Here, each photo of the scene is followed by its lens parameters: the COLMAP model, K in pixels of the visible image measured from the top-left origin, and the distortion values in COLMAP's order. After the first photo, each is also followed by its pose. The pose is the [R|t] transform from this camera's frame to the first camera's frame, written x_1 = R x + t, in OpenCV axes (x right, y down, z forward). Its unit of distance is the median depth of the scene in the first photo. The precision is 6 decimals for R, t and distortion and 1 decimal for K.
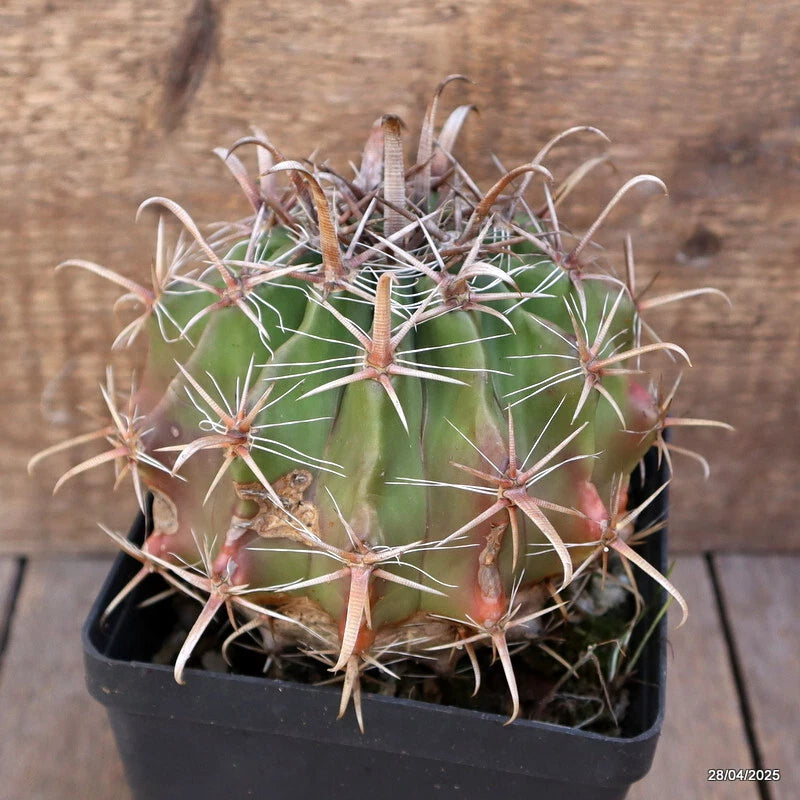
lens RADIAL K [[1682.1, 0, 450.7], [0, 1682.1, 398.9], [0, 0, 1]] dist [-0.203782, 0.568656]
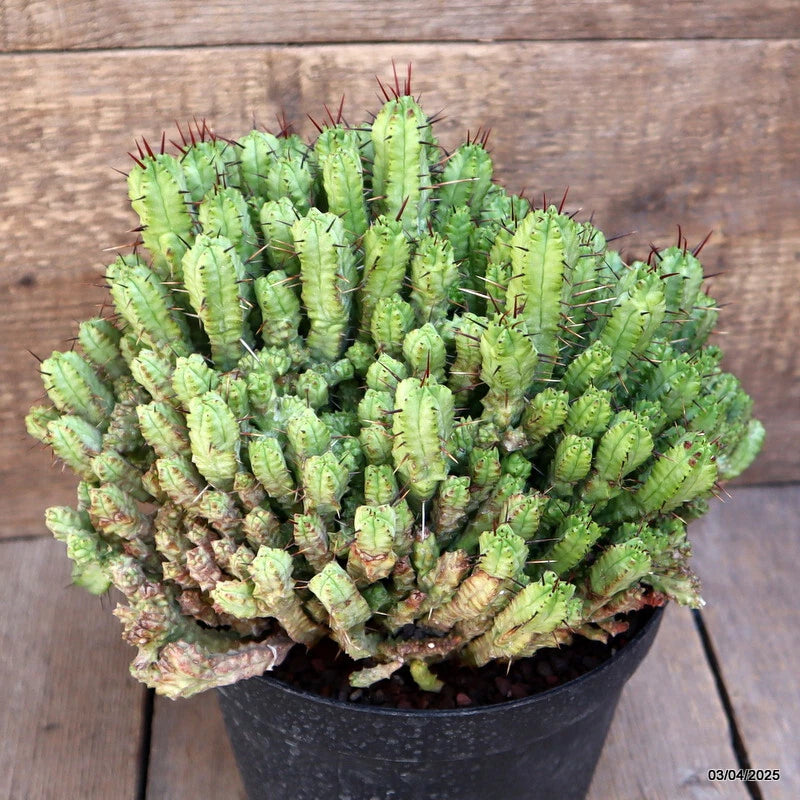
lens RADIAL K [[1682.1, 0, 450.7], [0, 1682.1, 398.9], [0, 0, 1]] dist [-0.203782, 0.568656]
pose [[0.997105, -0.073629, 0.018987, -0.045924], [0.074239, 0.996669, -0.033752, 0.062473], [-0.016439, 0.035063, 0.999250, -0.476605]]
